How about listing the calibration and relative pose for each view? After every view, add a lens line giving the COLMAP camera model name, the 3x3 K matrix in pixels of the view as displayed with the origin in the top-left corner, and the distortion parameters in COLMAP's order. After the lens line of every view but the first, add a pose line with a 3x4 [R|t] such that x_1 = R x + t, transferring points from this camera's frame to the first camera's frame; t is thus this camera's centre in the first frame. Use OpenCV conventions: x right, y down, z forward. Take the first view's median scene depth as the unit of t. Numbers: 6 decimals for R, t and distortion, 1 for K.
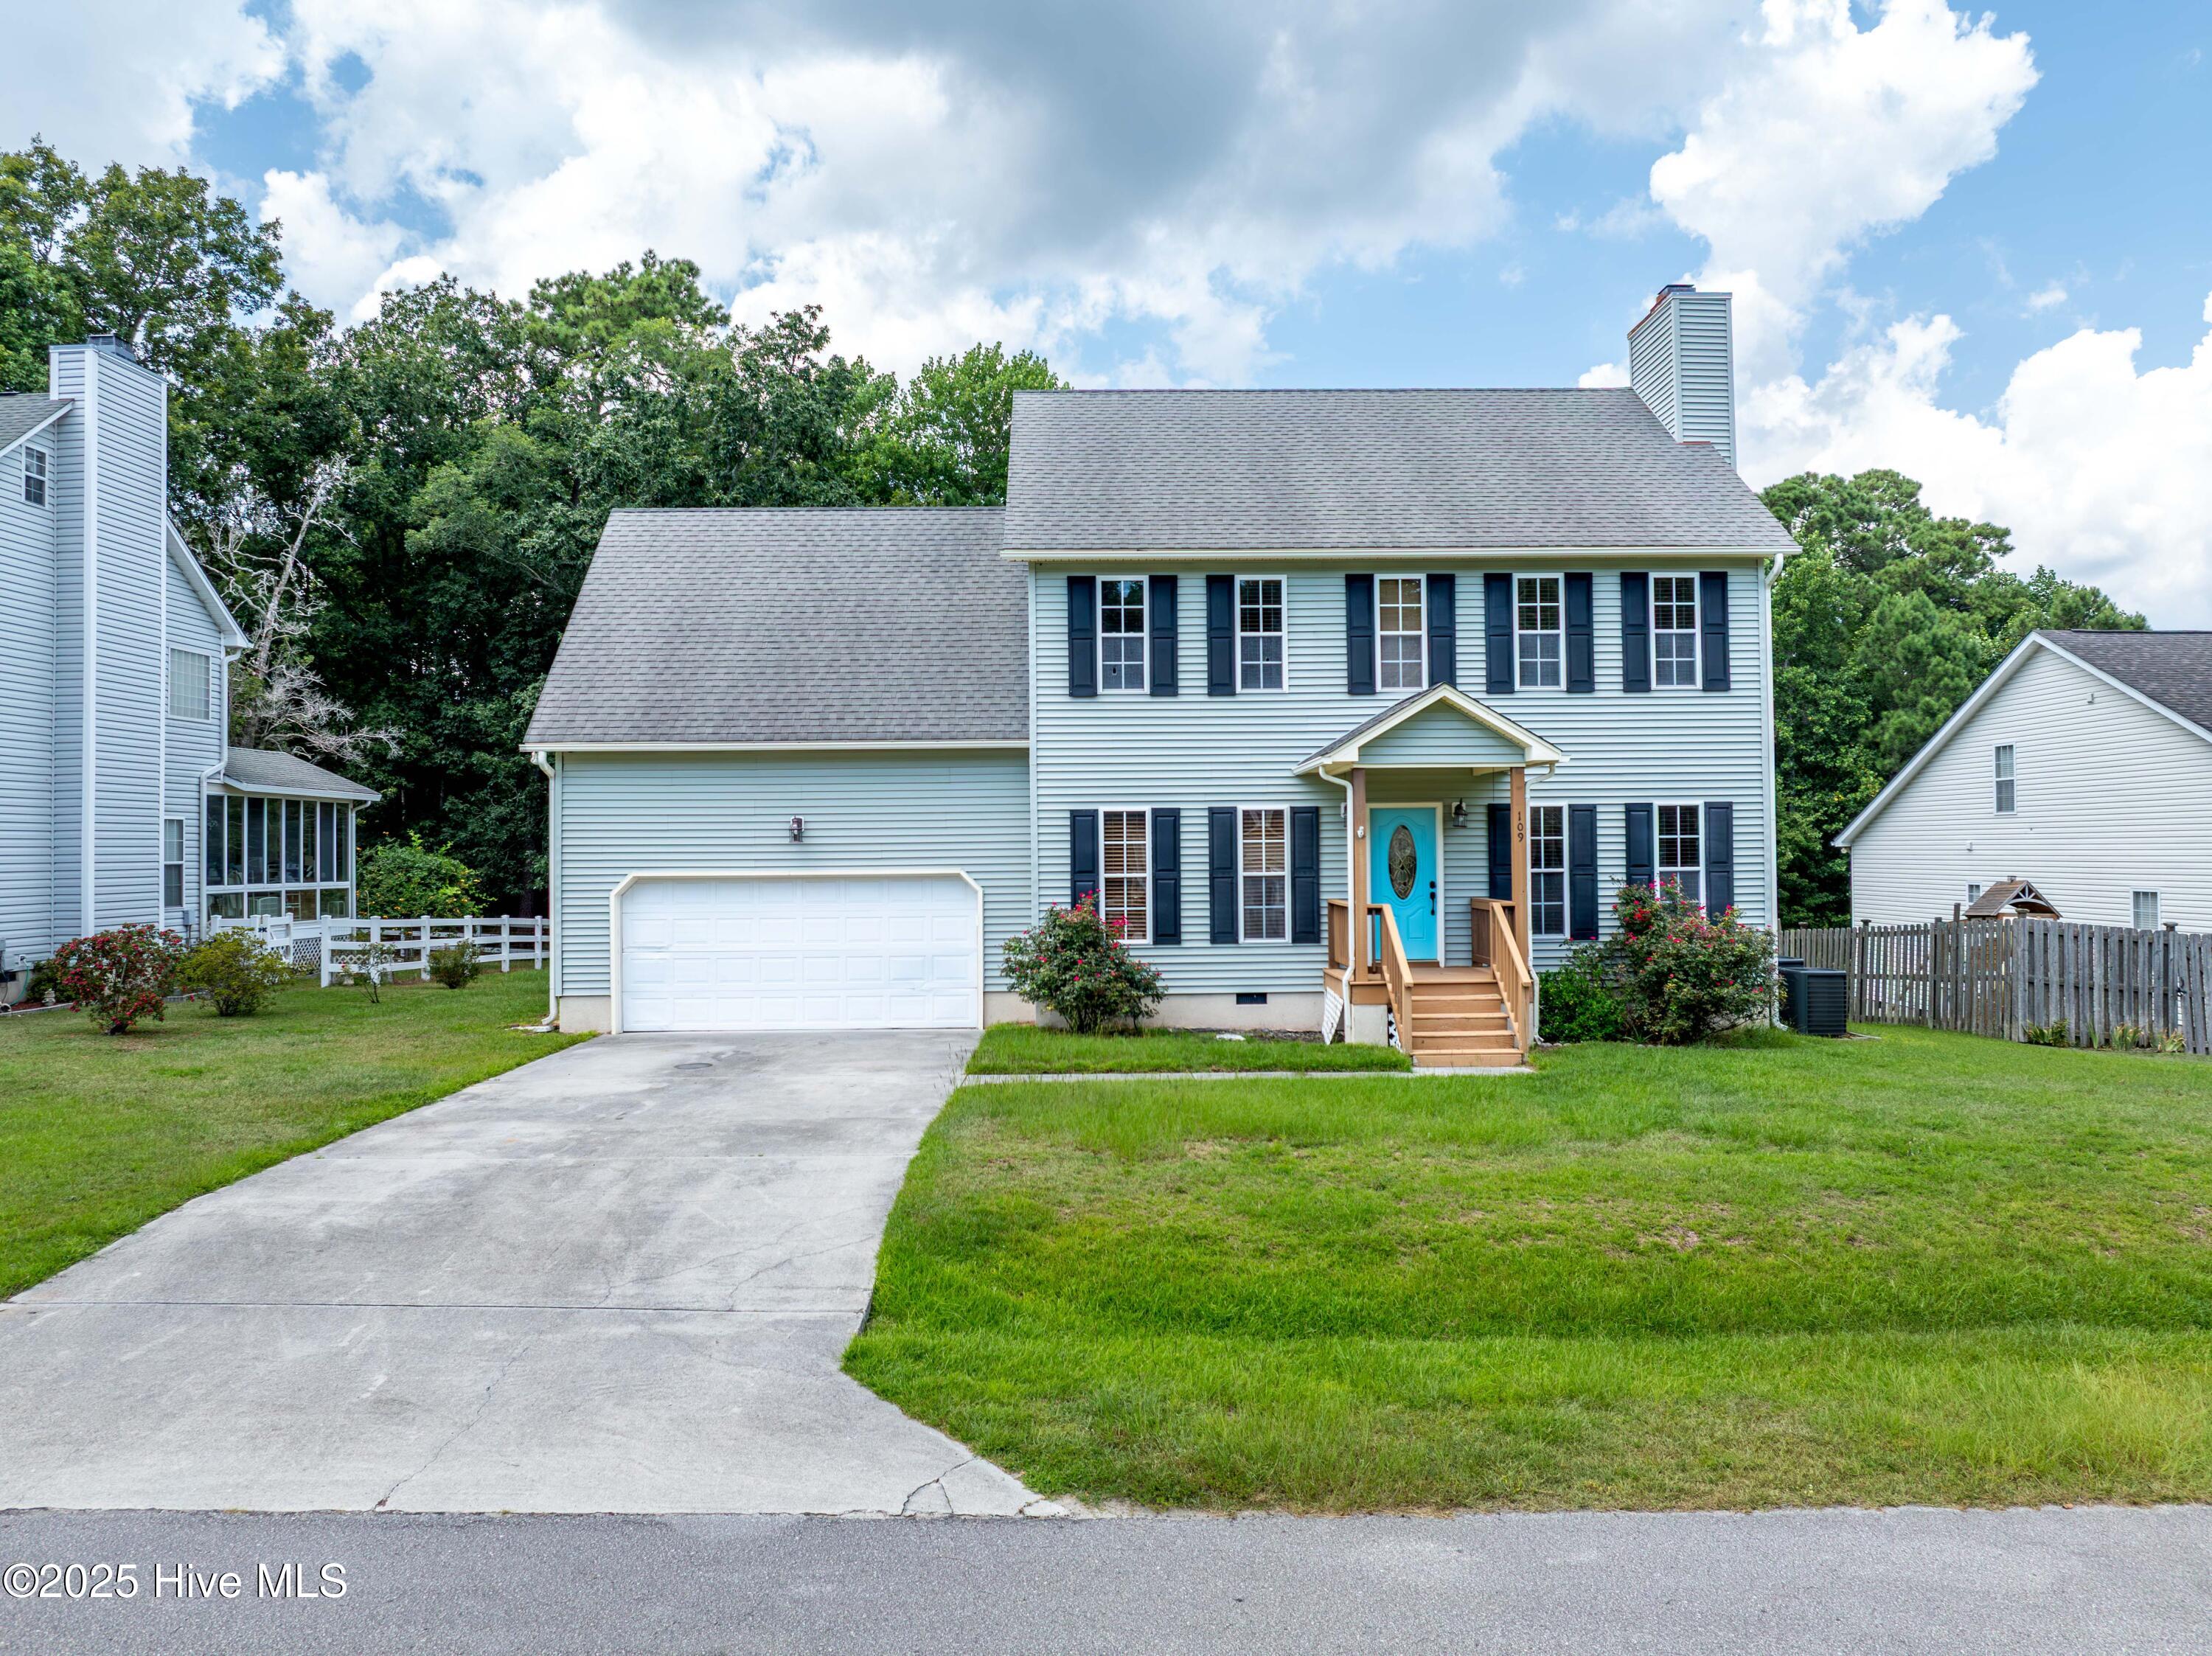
lens RADIAL K [[1558.2, 0, 1169.8], [0, 1558.2, 812.6], [0, 0, 1]] dist [-0.038999, 0.003984]
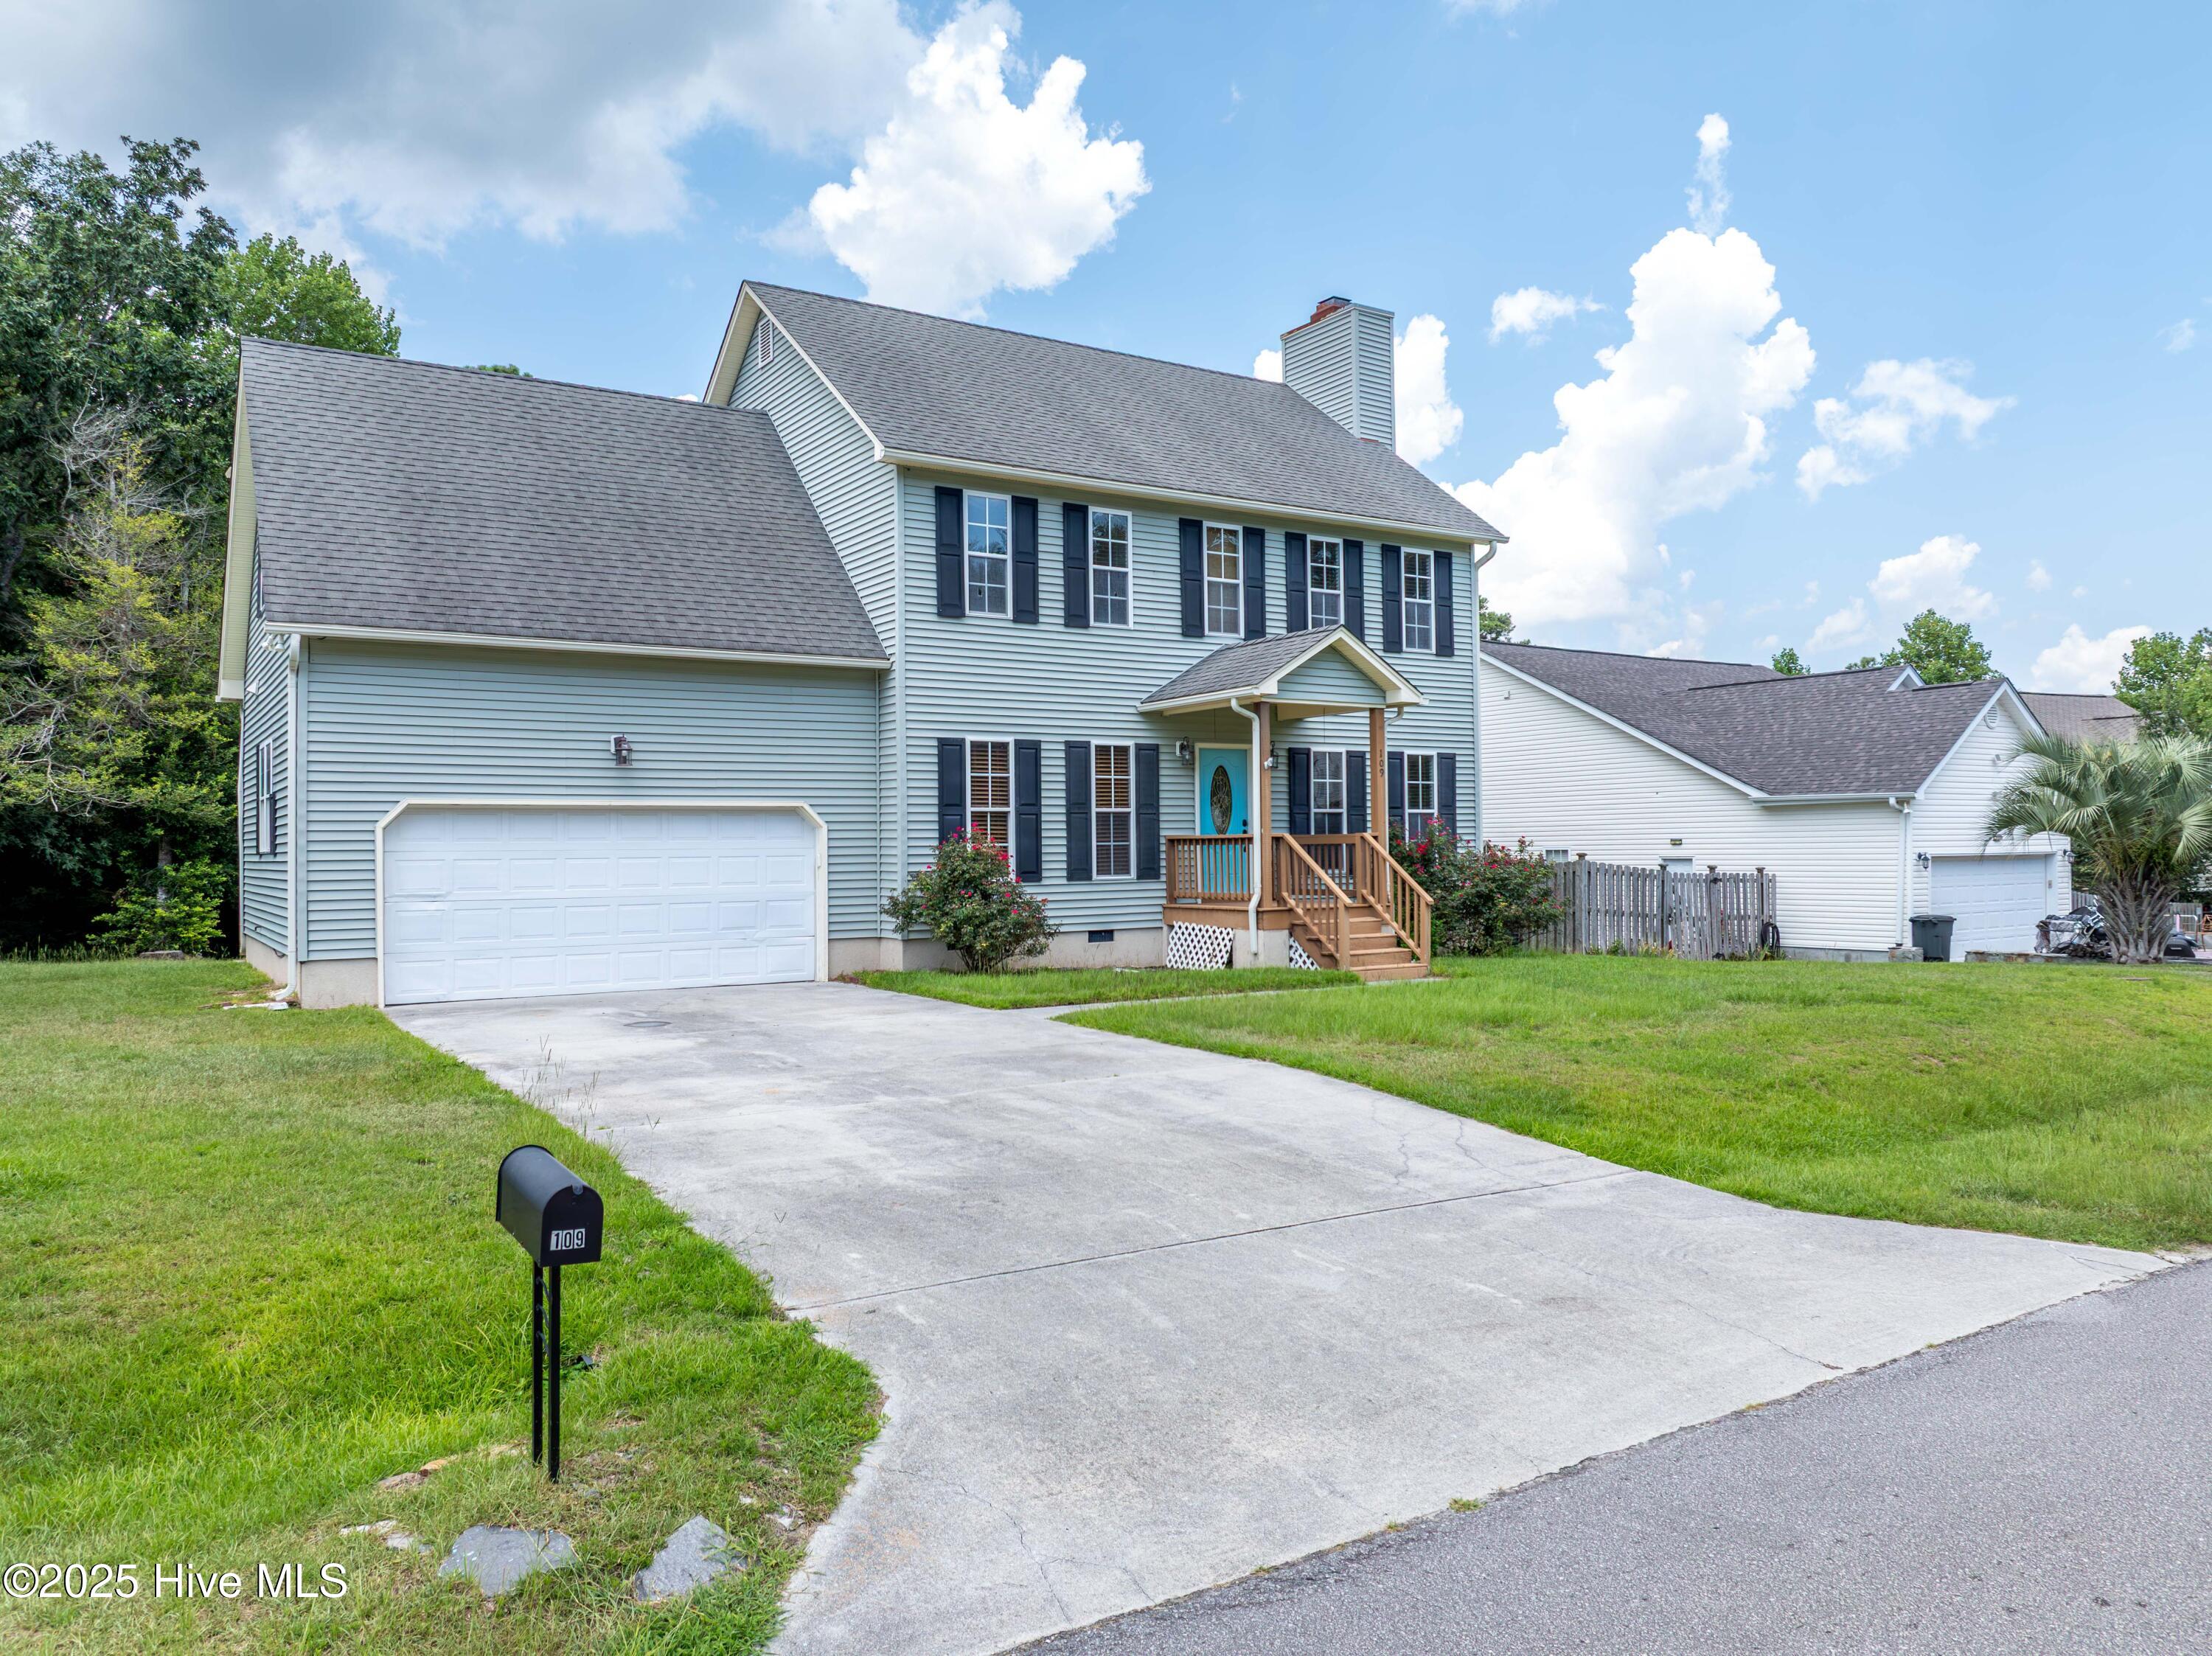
lens RADIAL K [[1558.2, 0, 1057.7], [0, 1558.2, 820.2], [0, 0, 1]] dist [-0.038999, 0.003984]
pose [[0.854887, 0.011489, 0.518687, -0.482611], [-0.008941, 0.999933, -0.007412, 0.053419], [-0.518737, 0.001699, 0.854932, 0.171261]]
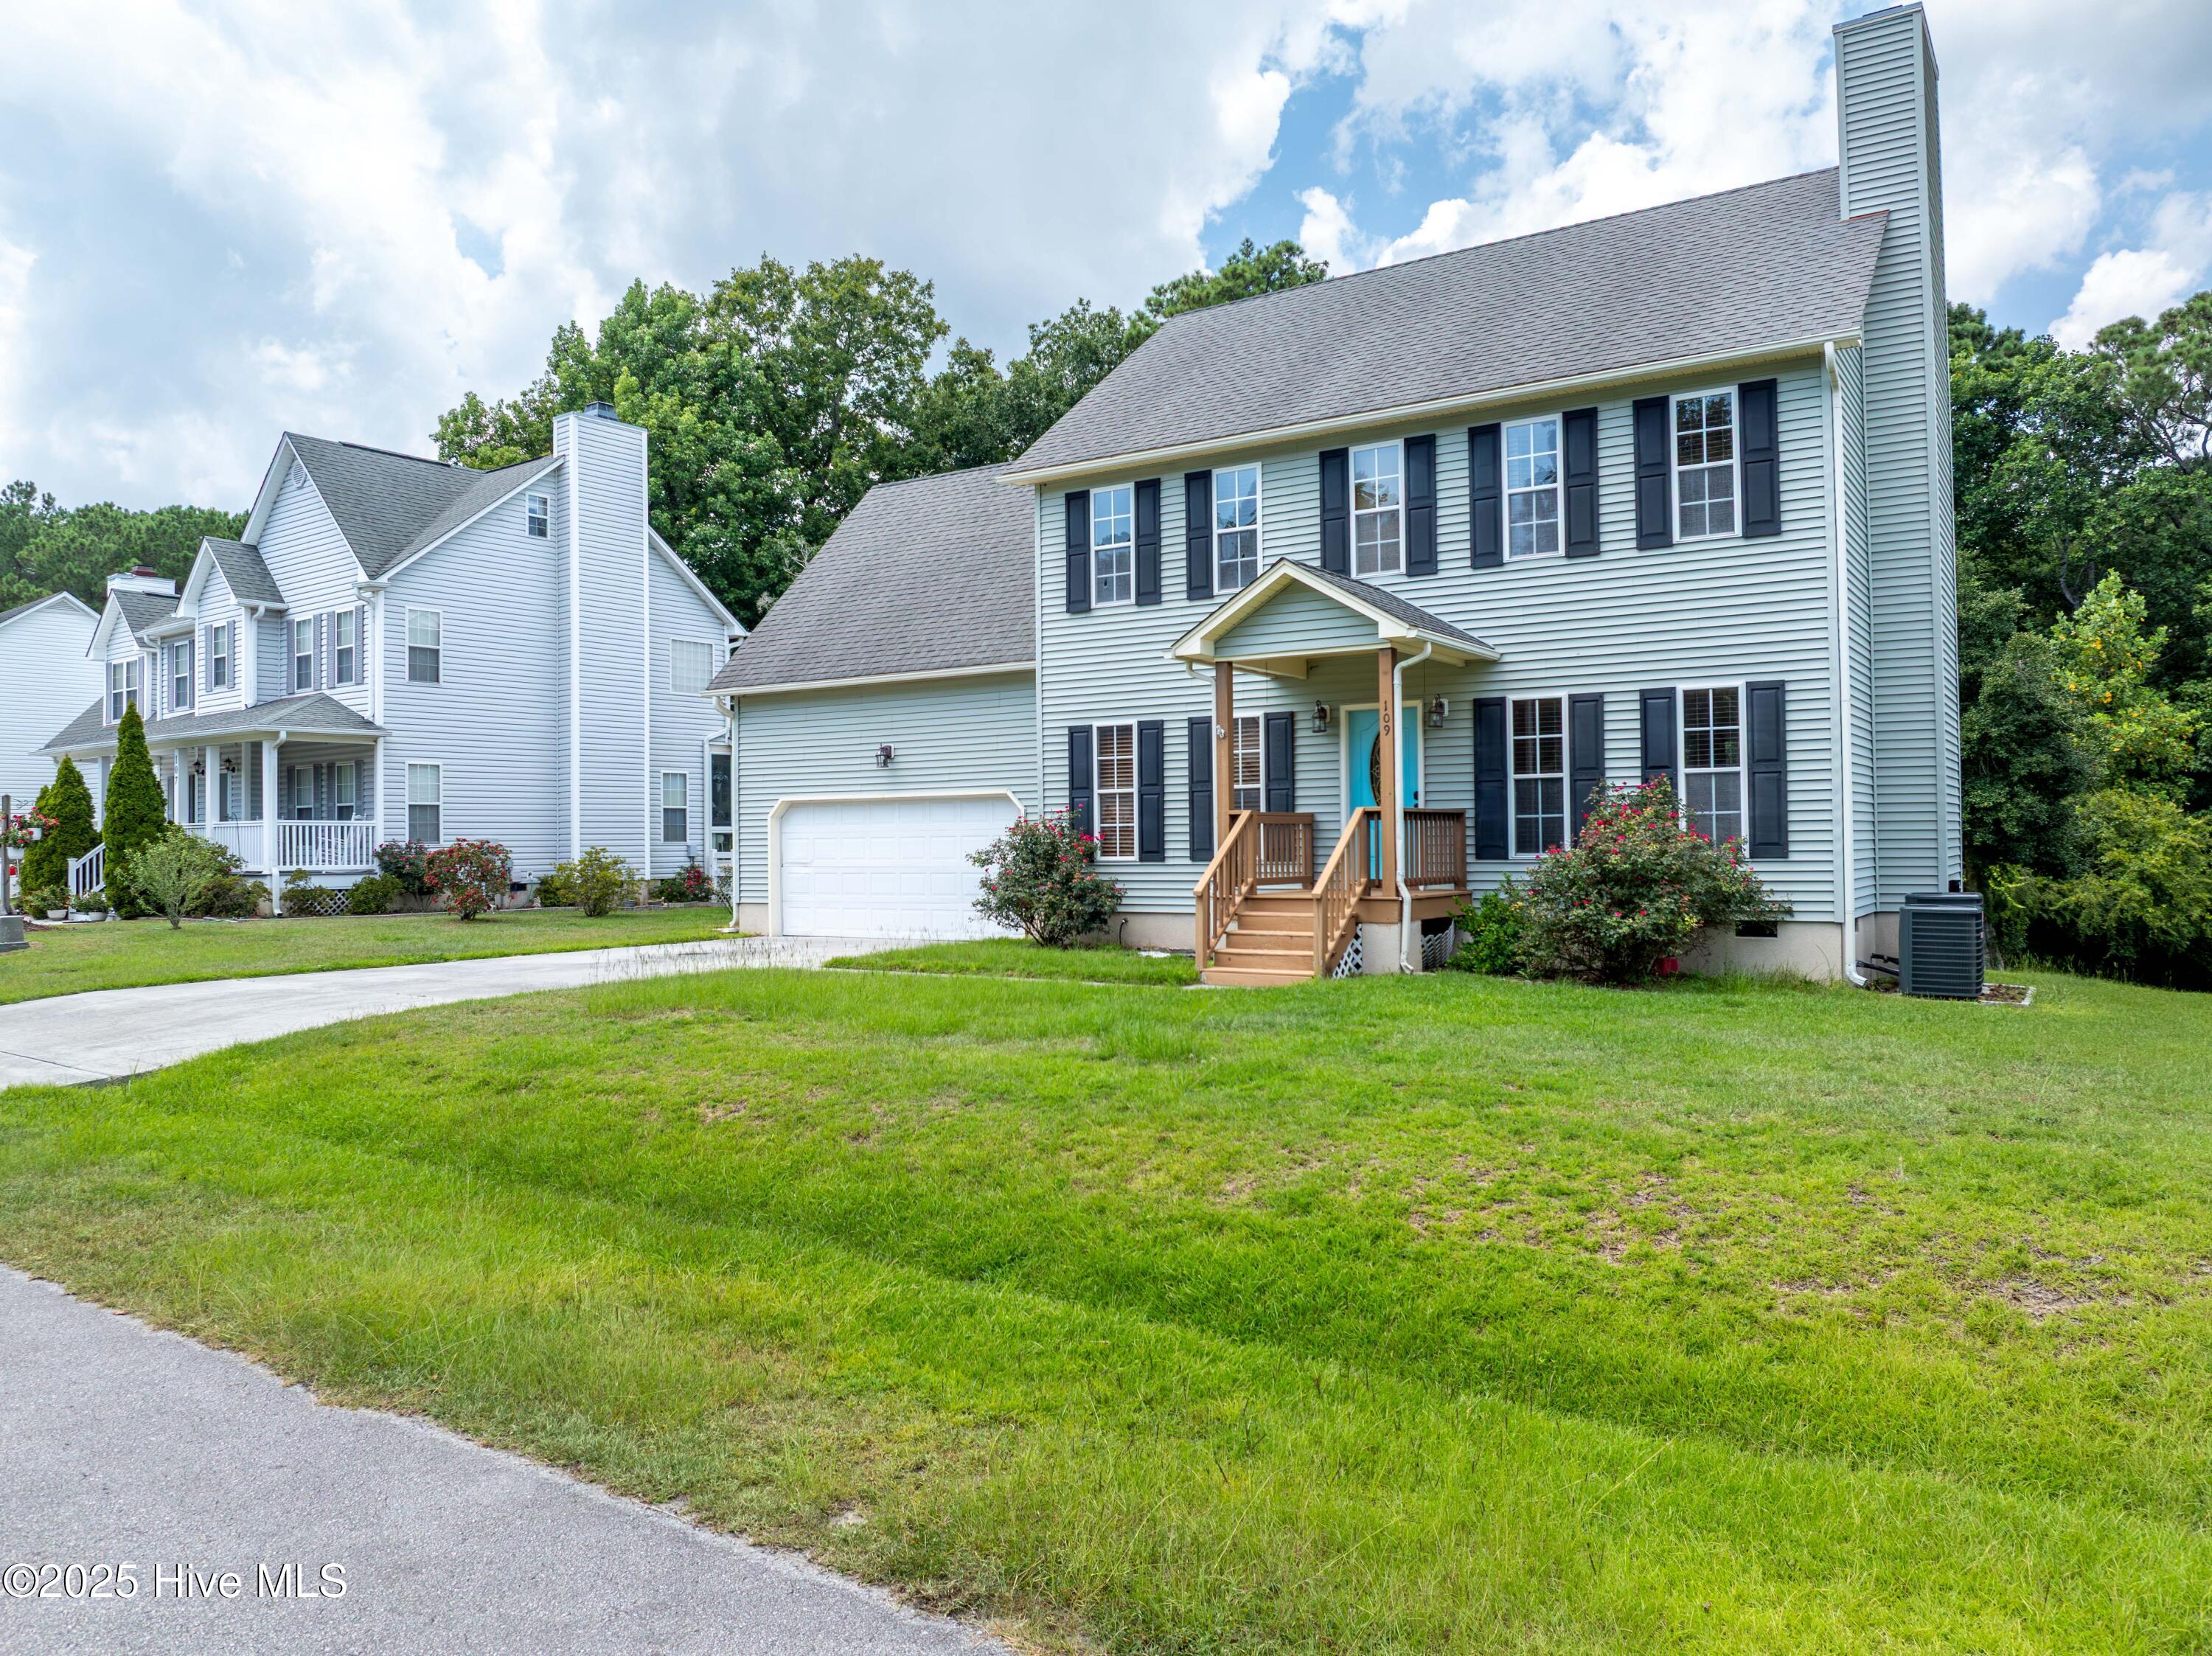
lens RADIAL K [[1558.2, 0, 1061.9], [0, 1558.2, 797.3], [0, 0, 1]] dist [-0.038999, 0.003984]
pose [[0.818308, -0.015679, -0.574566, 0.506311], [0.019378, 0.999812, 0.000316, 0.043260], [0.574453, -0.011392, 0.818458, 0.177392]]
